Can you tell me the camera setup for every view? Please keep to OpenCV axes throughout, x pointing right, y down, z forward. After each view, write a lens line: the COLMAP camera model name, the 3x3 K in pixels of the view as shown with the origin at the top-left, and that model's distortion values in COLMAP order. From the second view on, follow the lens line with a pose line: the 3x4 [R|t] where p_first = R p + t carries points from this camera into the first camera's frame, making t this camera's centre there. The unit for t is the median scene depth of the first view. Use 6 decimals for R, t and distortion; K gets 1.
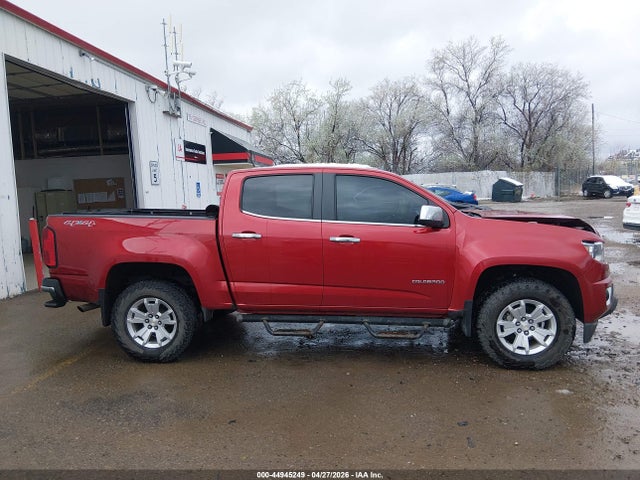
lens RADIAL K [[487.3, 0, 320.0], [0, 487.3, 240.0], [0, 0, 1]] dist [0.053943, -0.072141]
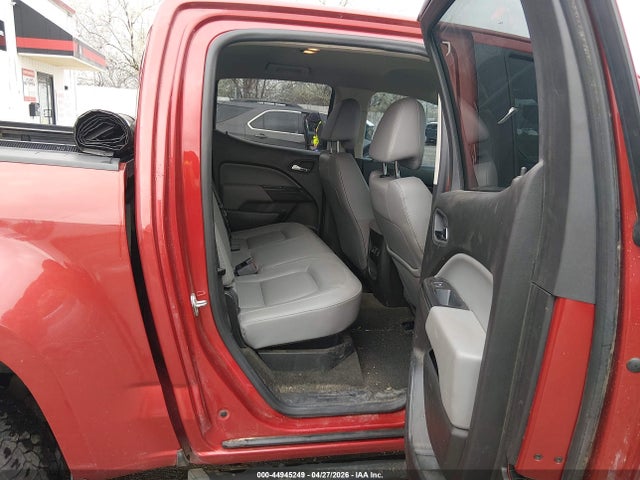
lens RADIAL K [[512.4, 0, 320.0], [0, 512.4, 240.0], [0, 0, 1]] dist [0.000132, -0.070026]
pose [[0.941025, 0.014310, 0.338033, -0.064712], [-0.057902, 0.991177, 0.119232, -0.013128], [-0.333344, -0.131773, 0.933551, 0.219175]]
